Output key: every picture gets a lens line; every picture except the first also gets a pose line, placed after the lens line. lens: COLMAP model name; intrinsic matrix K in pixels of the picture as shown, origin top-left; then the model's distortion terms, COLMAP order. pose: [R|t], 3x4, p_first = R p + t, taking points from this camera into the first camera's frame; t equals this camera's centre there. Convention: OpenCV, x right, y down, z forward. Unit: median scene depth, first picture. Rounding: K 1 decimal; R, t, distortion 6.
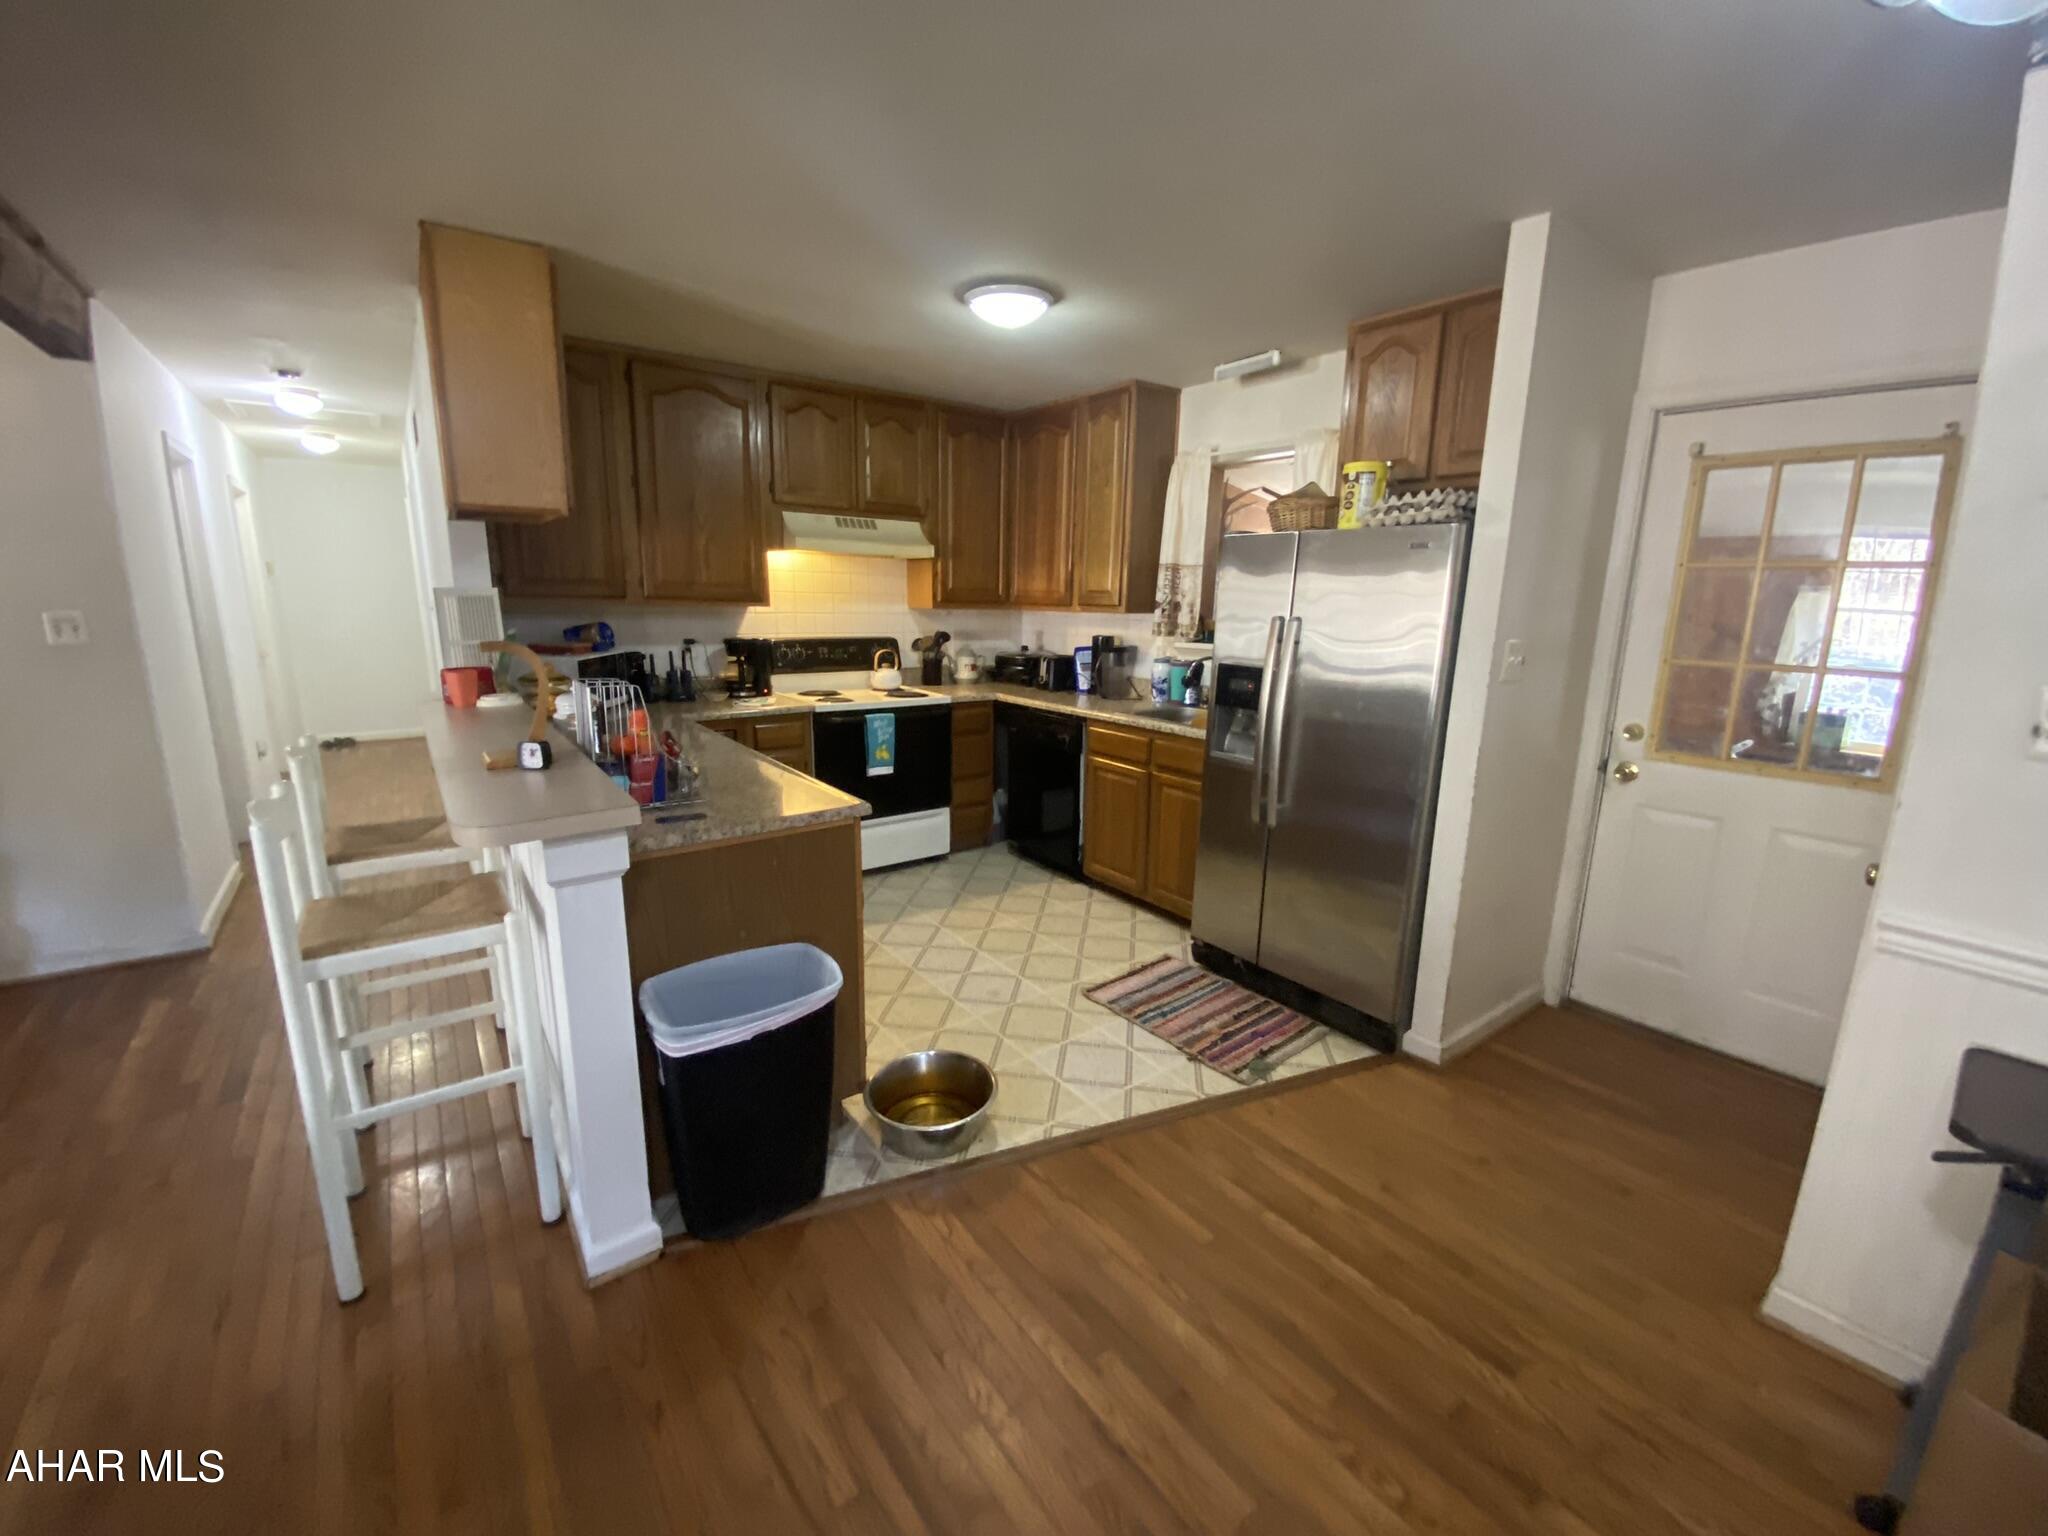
lens RADIAL K [[824.3, 0, 1026.7], [0, 824.3, 771.8], [0, 0, 1]] dist [0.011959, -0.016019]
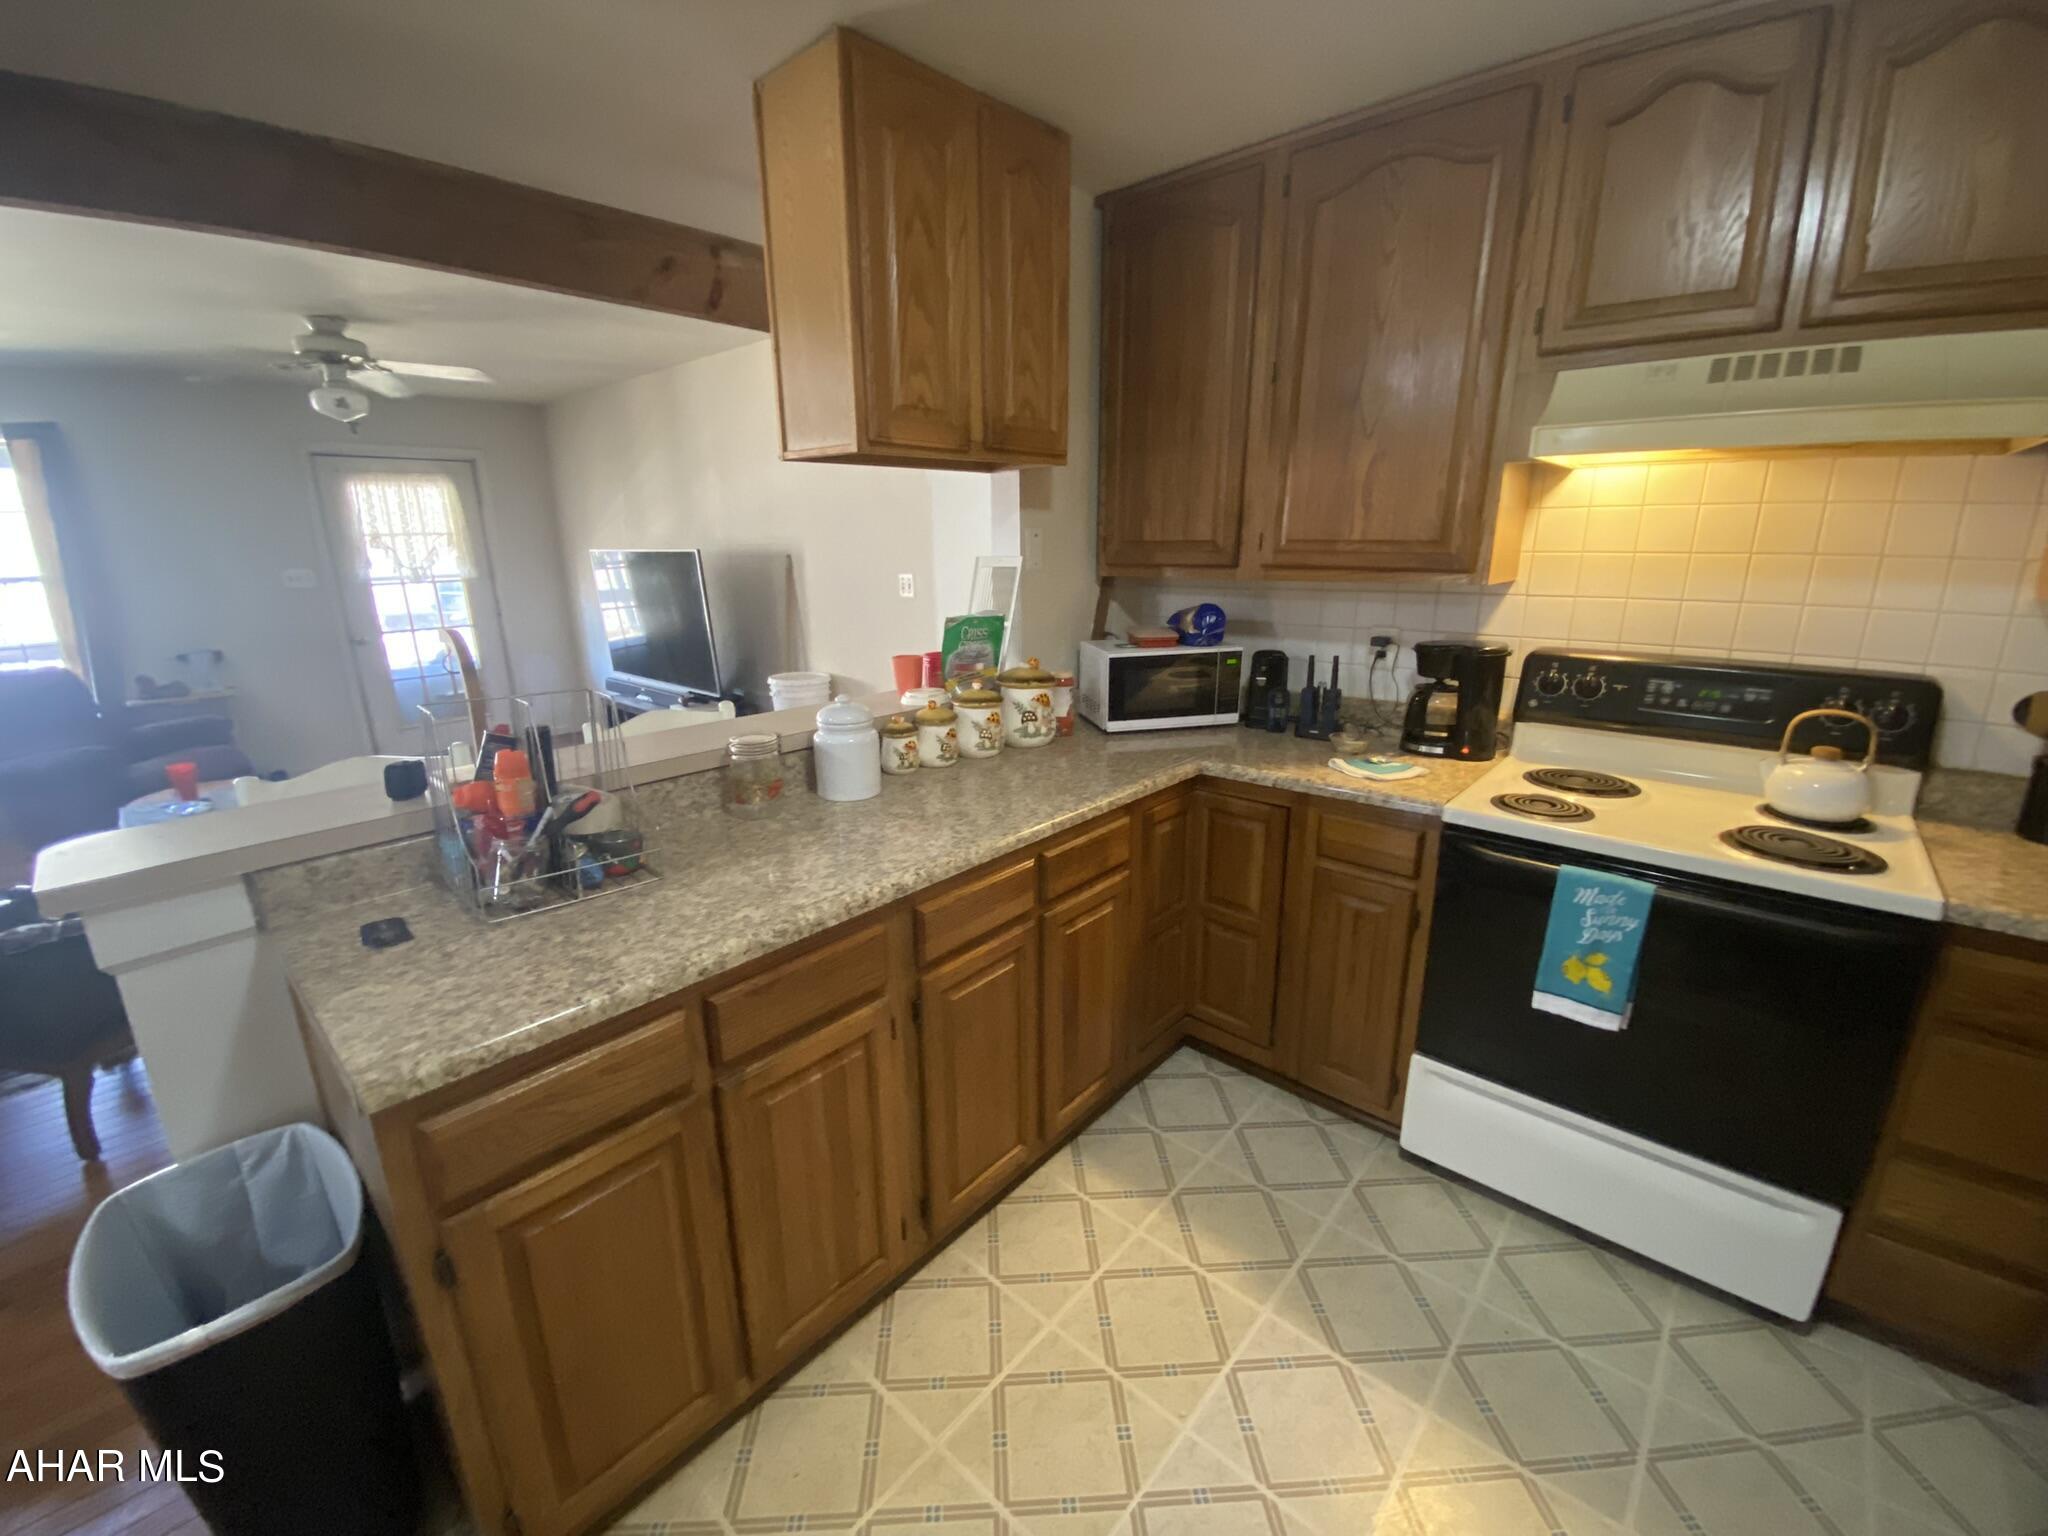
lens RADIAL K [[824.3, 0, 1035.0], [0, 824.3, 763.1], [0, 0, 1]] dist [0.011959, -0.016019]
pose [[0.201815, 0.235065, -0.950797, 0.116610], [-0.196345, 0.960775, 0.195856, -0.139642], [0.959541, 0.147158, 0.240052, 0.632040]]
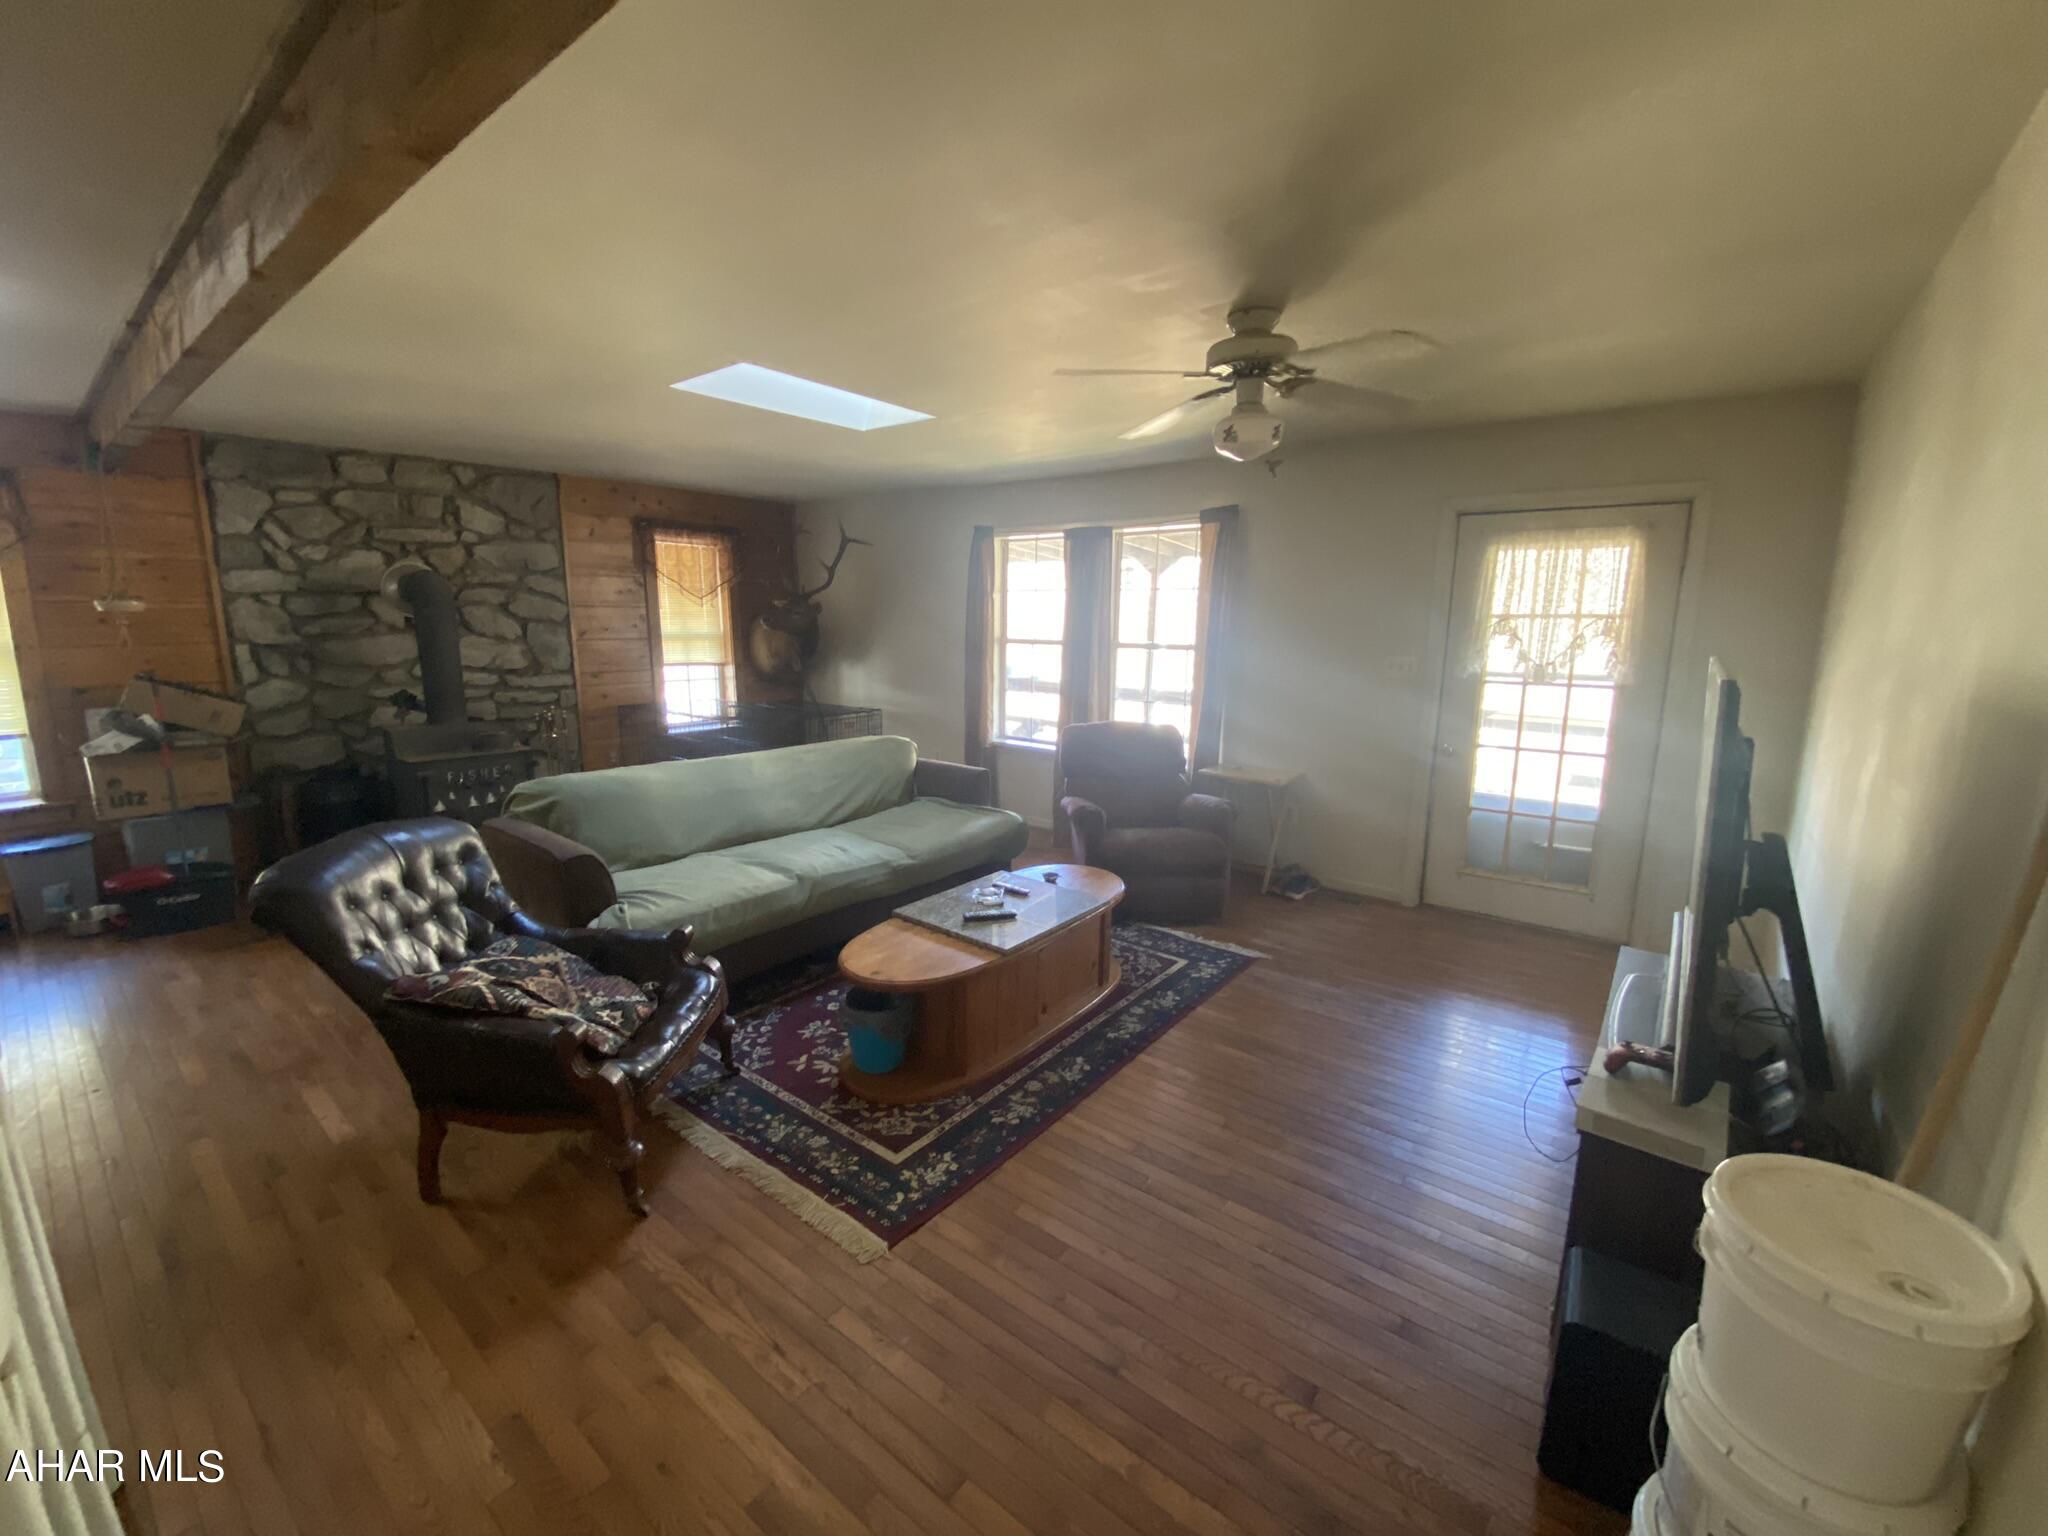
lens RADIAL K [[824.3, 0, 1026.9], [0, 824.3, 775.4], [0, 0, 1]] dist [0.011959, -0.016019]
pose [[-0.963980, 0.020963, -0.265147, -0.623527], [-0.084810, 0.920625, 0.381125, -0.174709], [0.252091, 0.389884, -0.885687, 0.674323]]
